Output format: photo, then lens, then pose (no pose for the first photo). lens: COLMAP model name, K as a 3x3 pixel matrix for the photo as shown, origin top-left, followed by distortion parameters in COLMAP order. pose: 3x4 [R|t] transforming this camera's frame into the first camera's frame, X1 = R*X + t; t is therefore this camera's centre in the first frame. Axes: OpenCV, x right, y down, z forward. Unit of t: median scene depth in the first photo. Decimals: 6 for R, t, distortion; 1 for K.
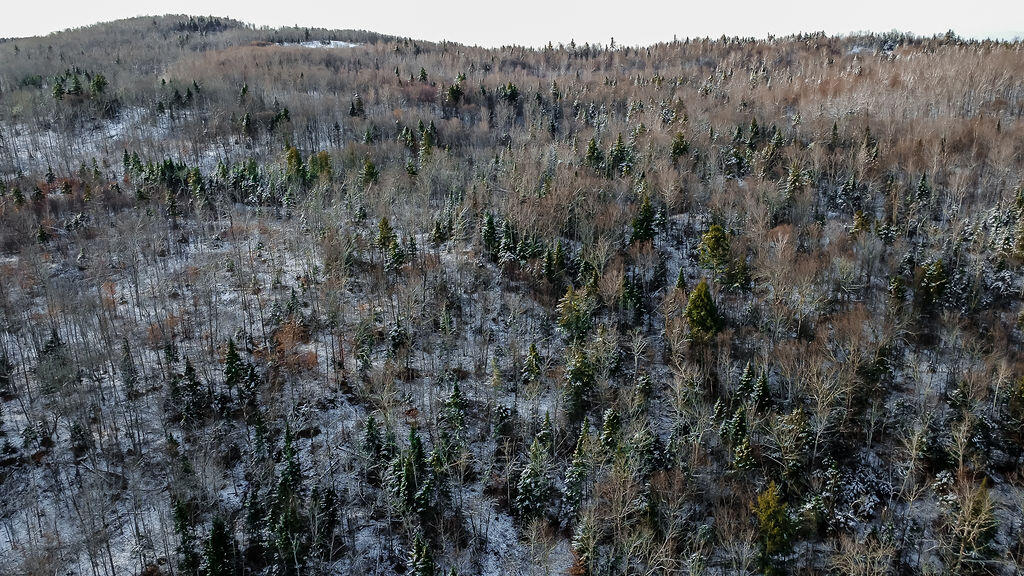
lens RADIAL K [[738.8, 0, 510.5], [0, 738.8, 288.4], [0, 0, 1]] dist [-0.003221, -0.001652]
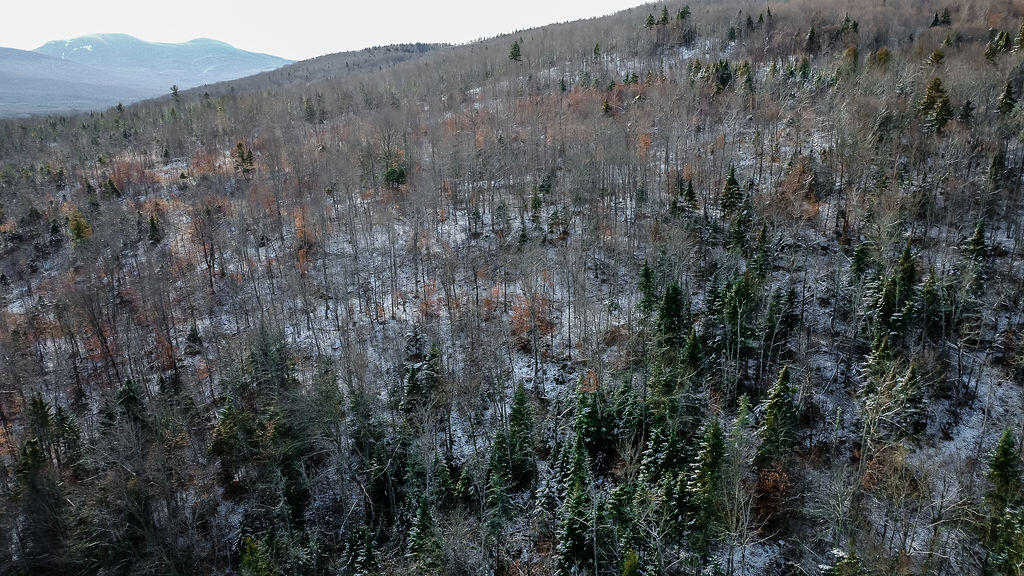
lens RADIAL K [[738.8, 0, 512.4], [0, 738.8, 288.3], [0, 0, 1]] dist [-0.003221, -0.001652]
pose [[0.752802, 0.193779, -0.629078, 0.029949], [-0.168860, 0.980556, 0.099978, 0.099910], [0.636220, 0.030962, 0.770886, 0.026878]]
